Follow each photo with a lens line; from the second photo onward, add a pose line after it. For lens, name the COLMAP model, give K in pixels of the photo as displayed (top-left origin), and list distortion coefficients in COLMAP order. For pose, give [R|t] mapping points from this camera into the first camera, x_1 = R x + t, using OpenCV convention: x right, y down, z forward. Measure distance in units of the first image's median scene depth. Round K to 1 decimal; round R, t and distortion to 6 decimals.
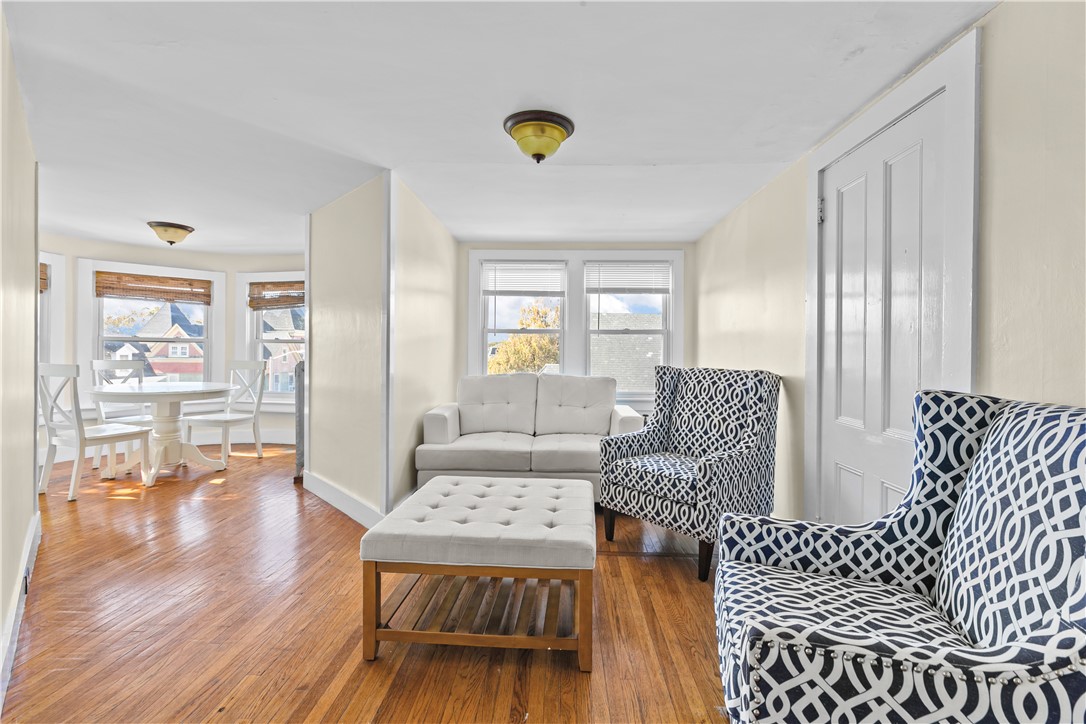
lens RADIAL K [[490.0, 0, 548.4], [0, 490.0, 353.3], [0, 0, 1]] dist [0.002806, -0.000056]
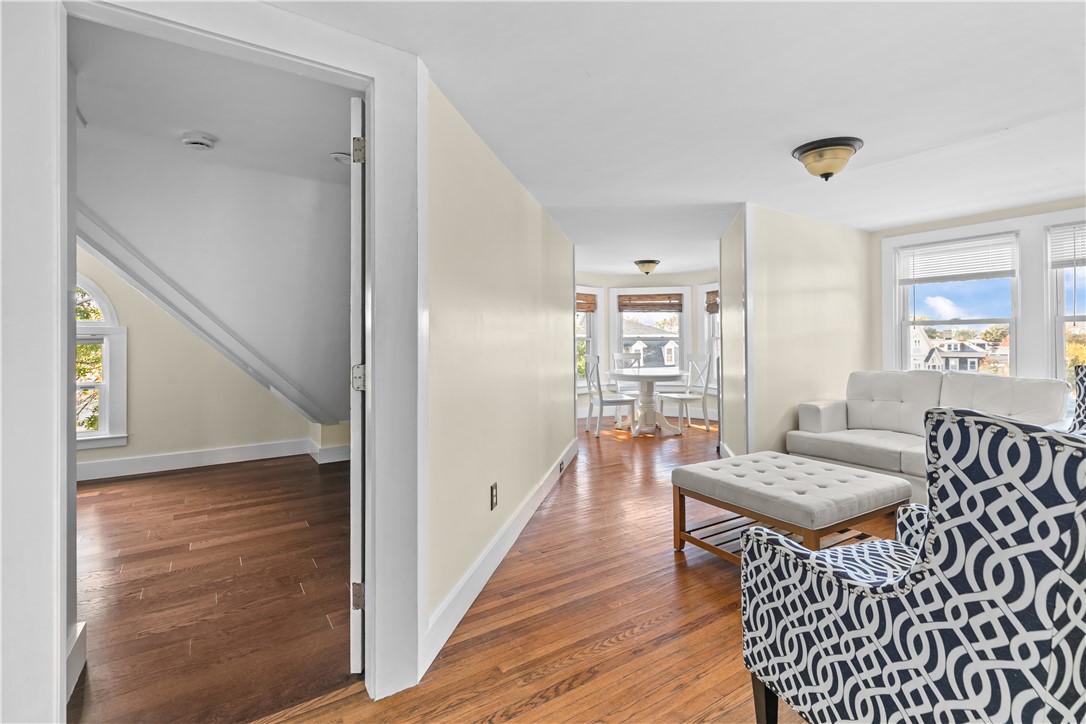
lens RADIAL K [[490.0, 0, 537.0], [0, 490.0, 336.6], [0, 0, 1]] dist [0.002806, -0.000056]
pose [[0.557507, -0.022509, -0.829867, 0.260612], [0.005872, 0.999714, -0.023171, -0.004292], [0.830151, 0.008045, 0.557480, -0.086080]]
